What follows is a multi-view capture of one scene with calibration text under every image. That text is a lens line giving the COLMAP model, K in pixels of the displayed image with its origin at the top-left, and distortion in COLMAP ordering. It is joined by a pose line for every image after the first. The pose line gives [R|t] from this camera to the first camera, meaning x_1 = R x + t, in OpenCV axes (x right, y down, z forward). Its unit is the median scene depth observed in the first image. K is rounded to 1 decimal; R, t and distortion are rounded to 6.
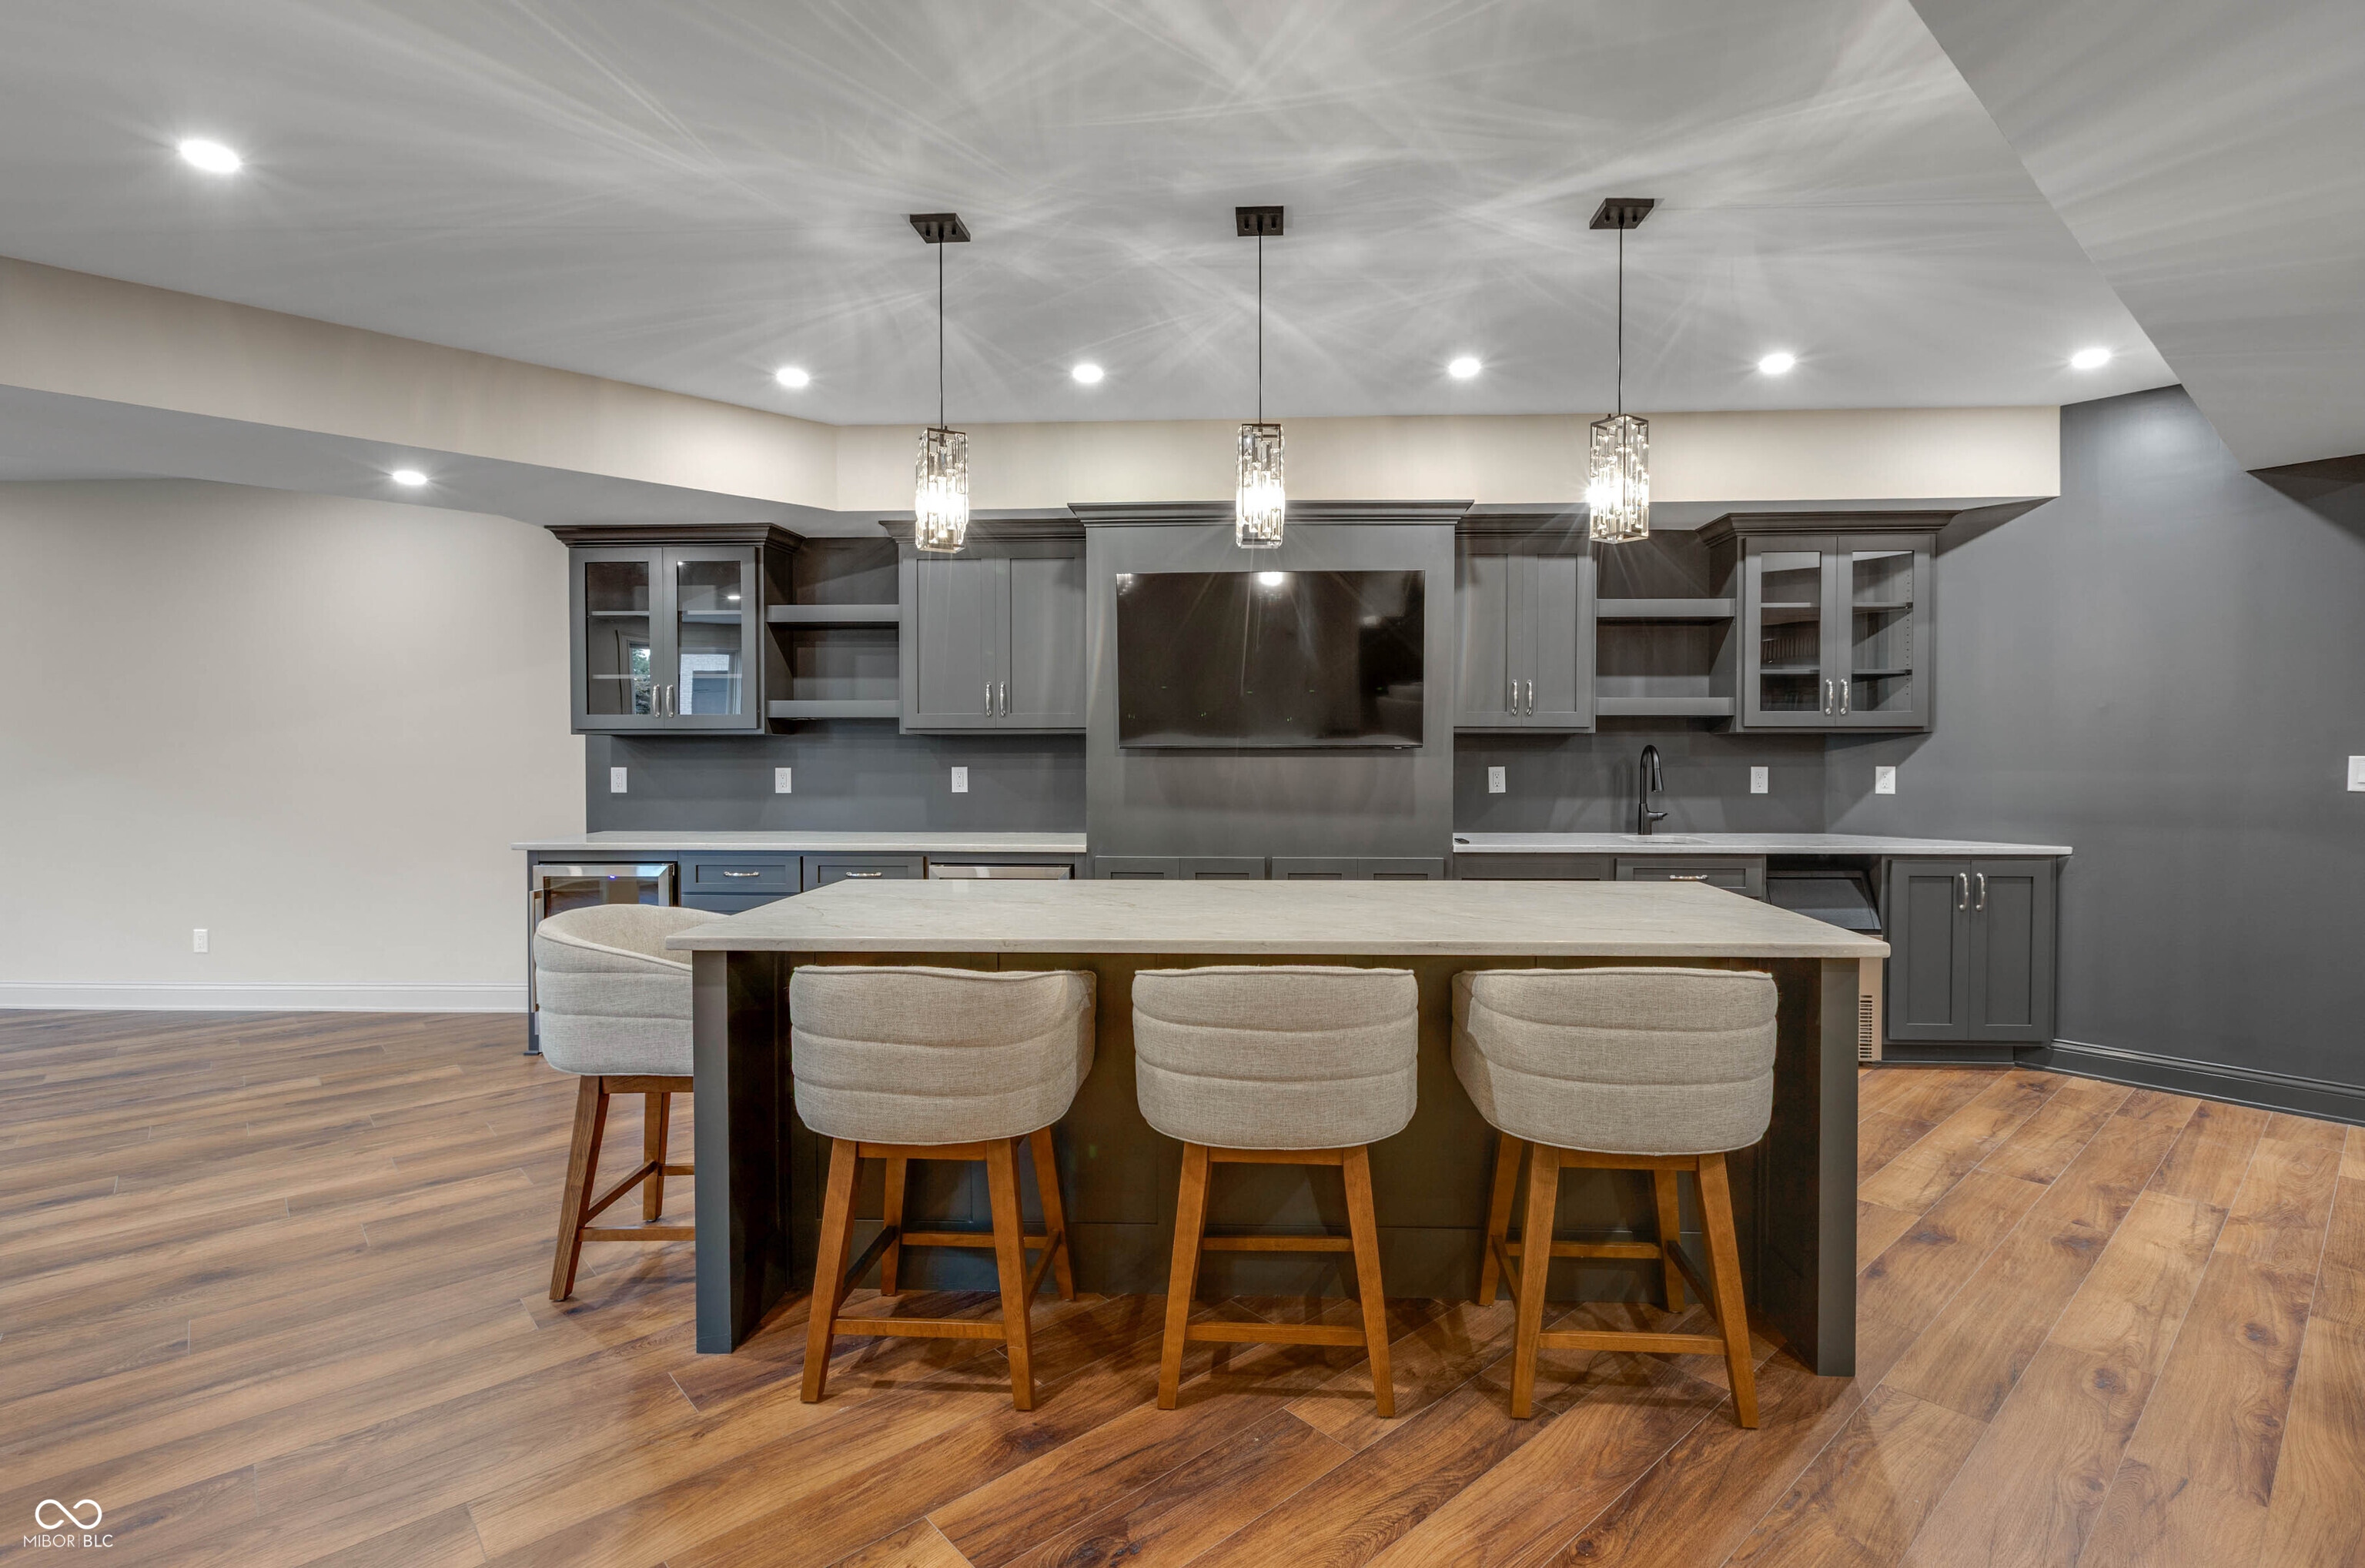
lens RADIAL K [[1074.7, 0, 1182.5], [0, 1074.7, 760.8], [0, 0, 1]] dist [0.000865, 0.000593]
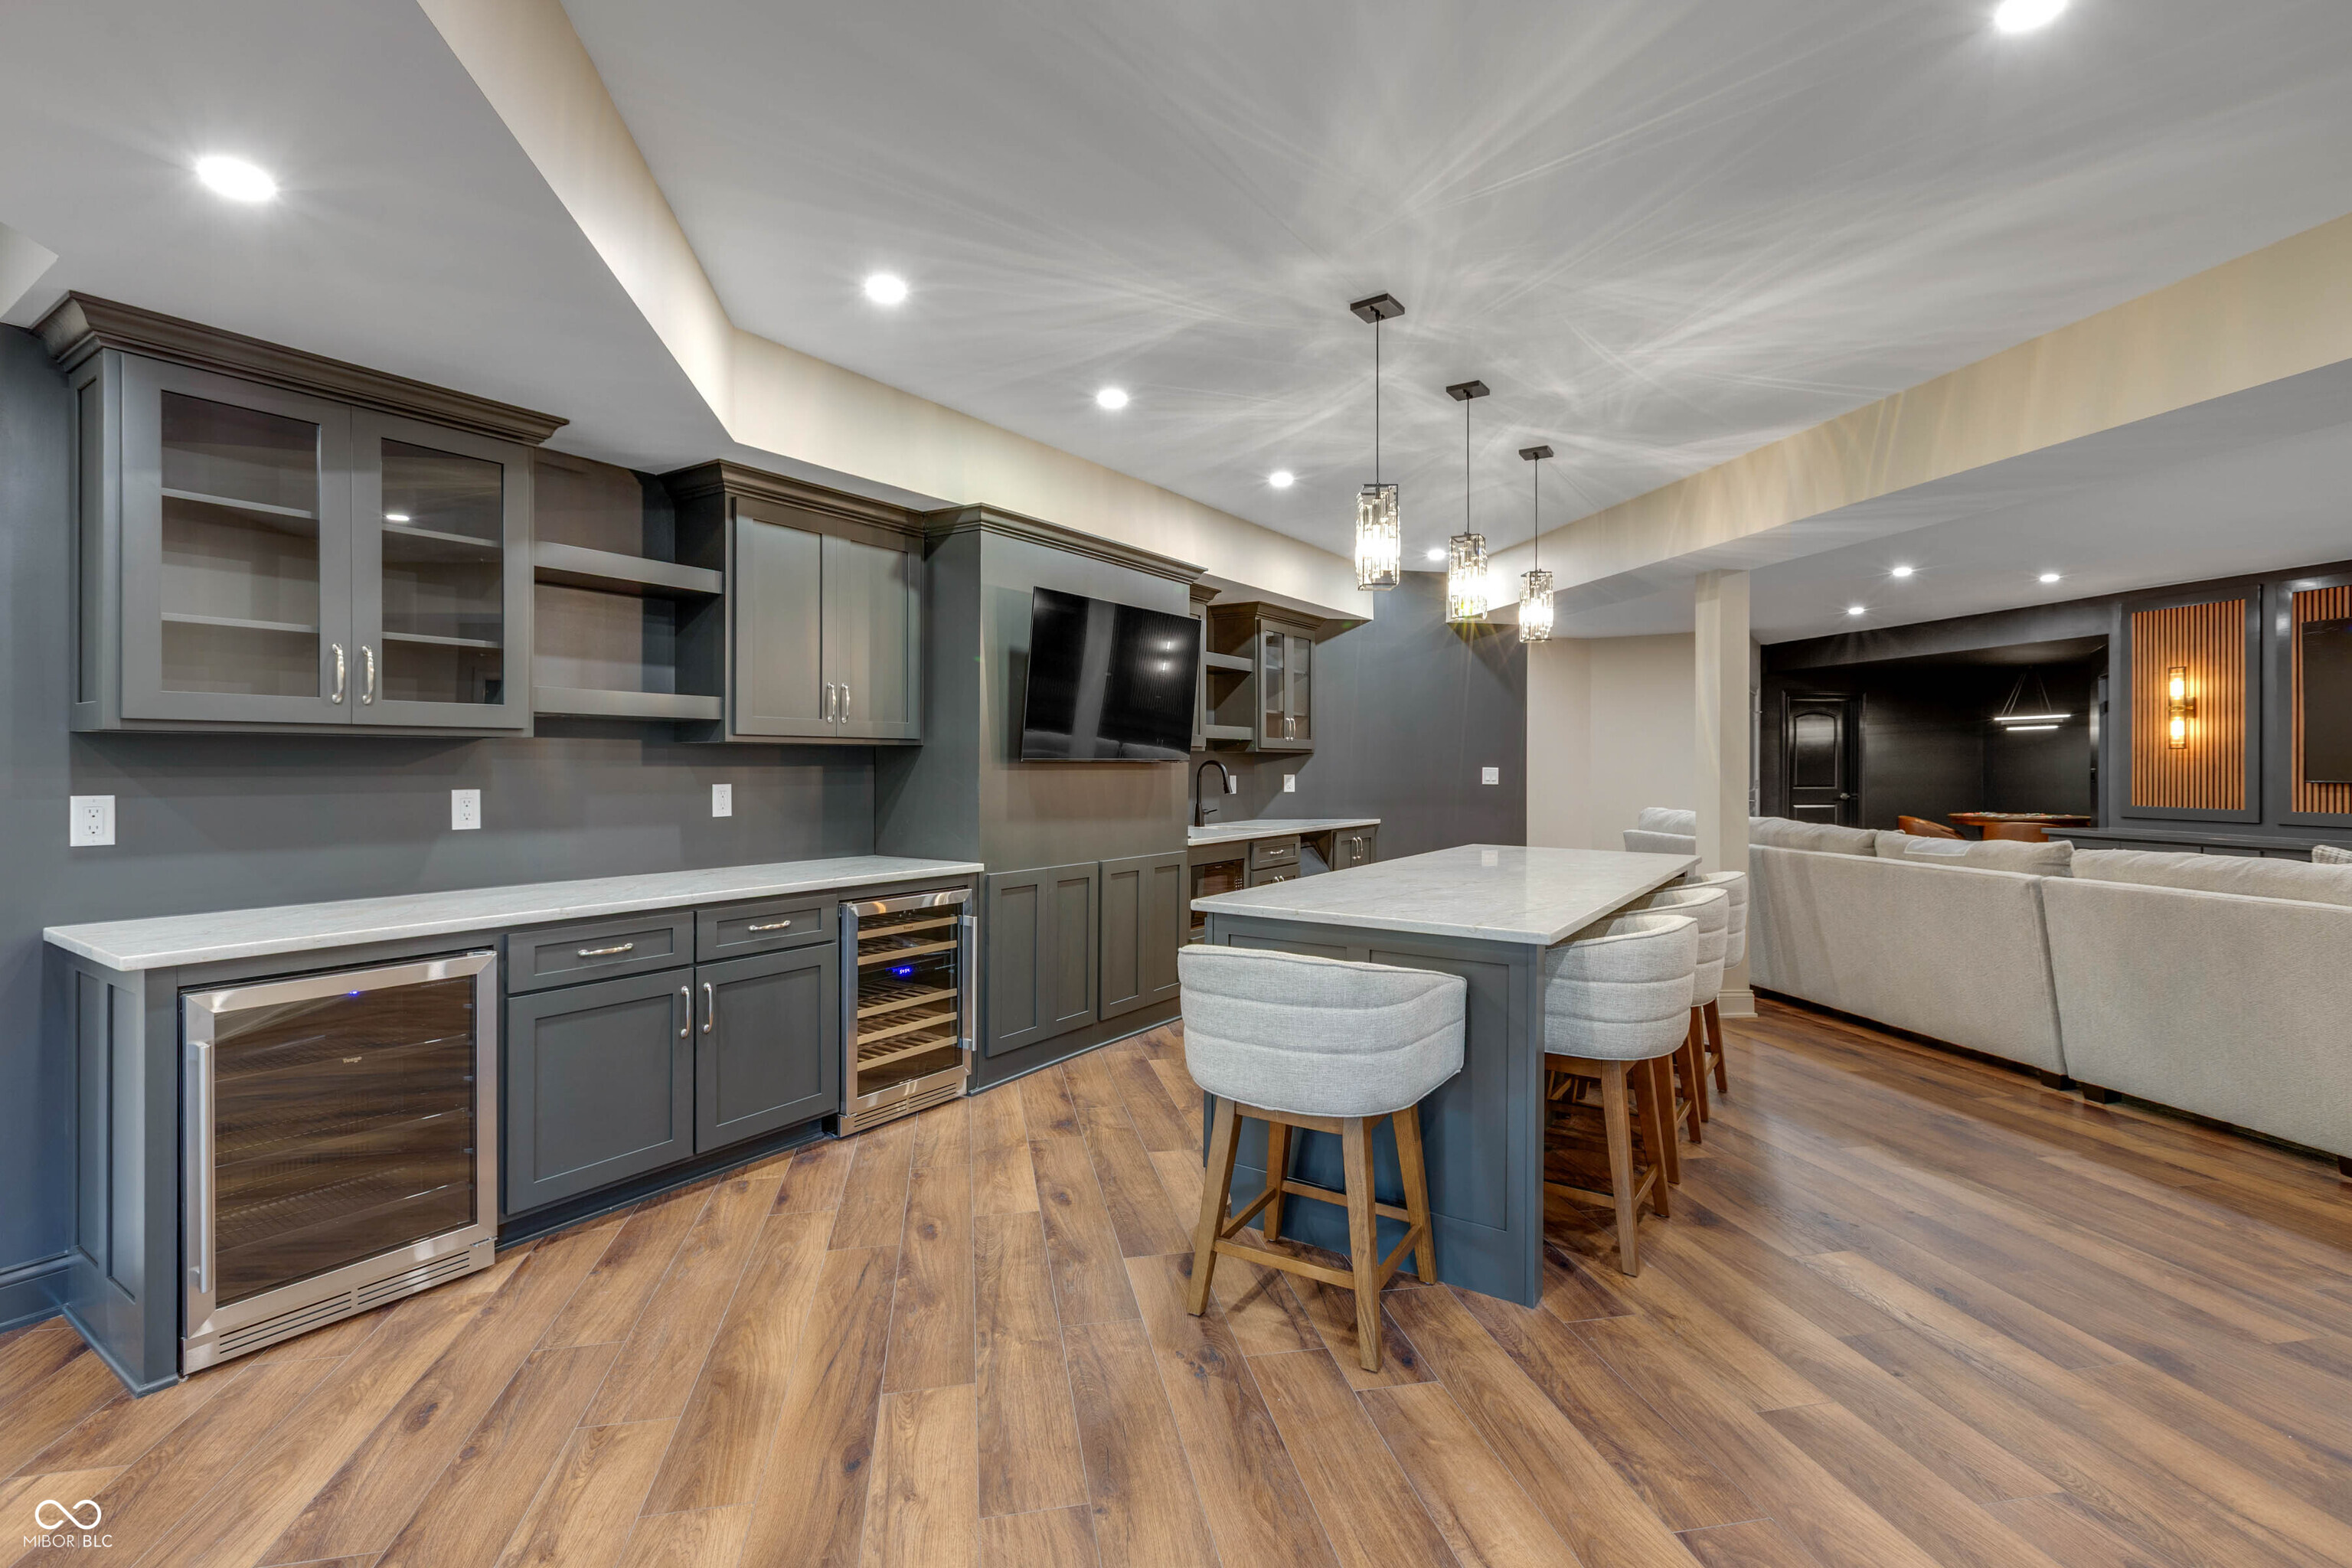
lens RADIAL K [[1047.4, 0, 1174.1], [0, 1047.4, 771.5], [0, 0, 1]] dist [0.000284, -0.000525]
pose [[0.525830, -0.005581, 0.850572, -0.733306], [0.003347, 0.999984, 0.004492, -0.006131], [-0.850583, 0.000485, 0.525840, 0.345873]]
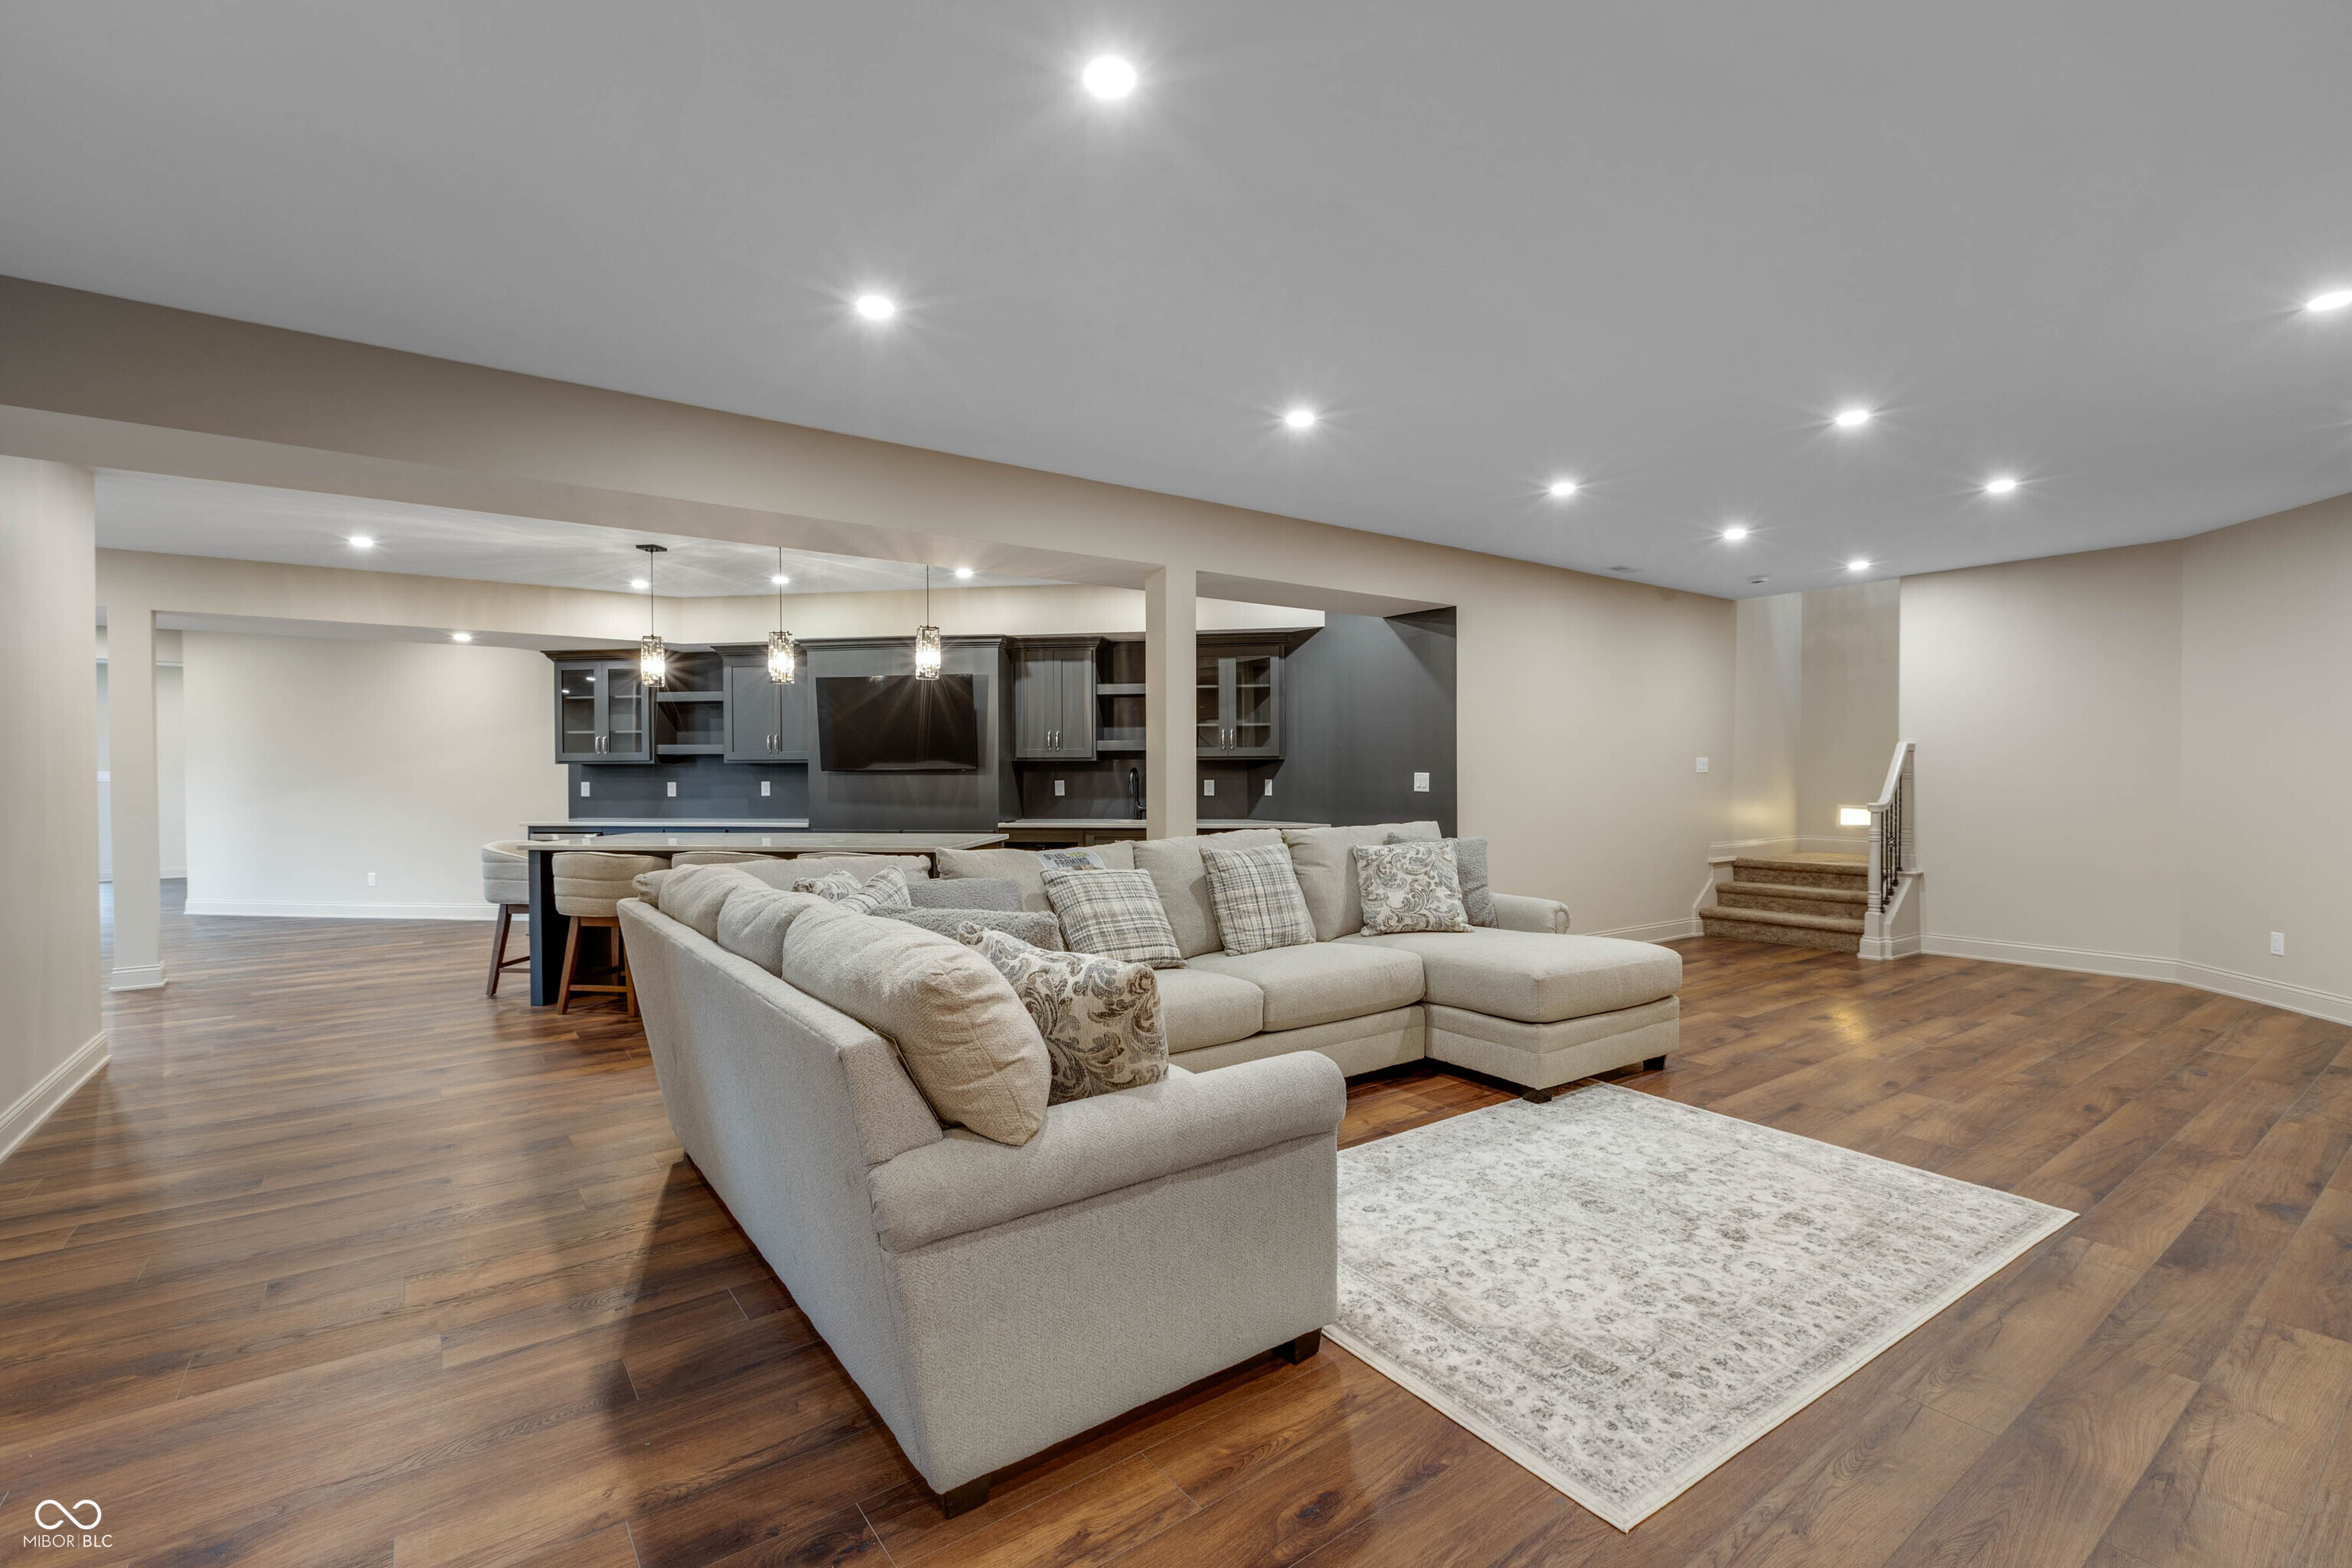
lens RADIAL K [[1047.4, 0, 1174.1], [0, 1047.4, 771.5], [0, 0, 1]] dist [0.000284, -0.000525]
pose [[0.994466, -0.003551, -0.104996, 0.685155], [0.002609, 0.999955, -0.009108, 0.007233], [0.105024, 0.008784, 0.994431, -0.680964]]
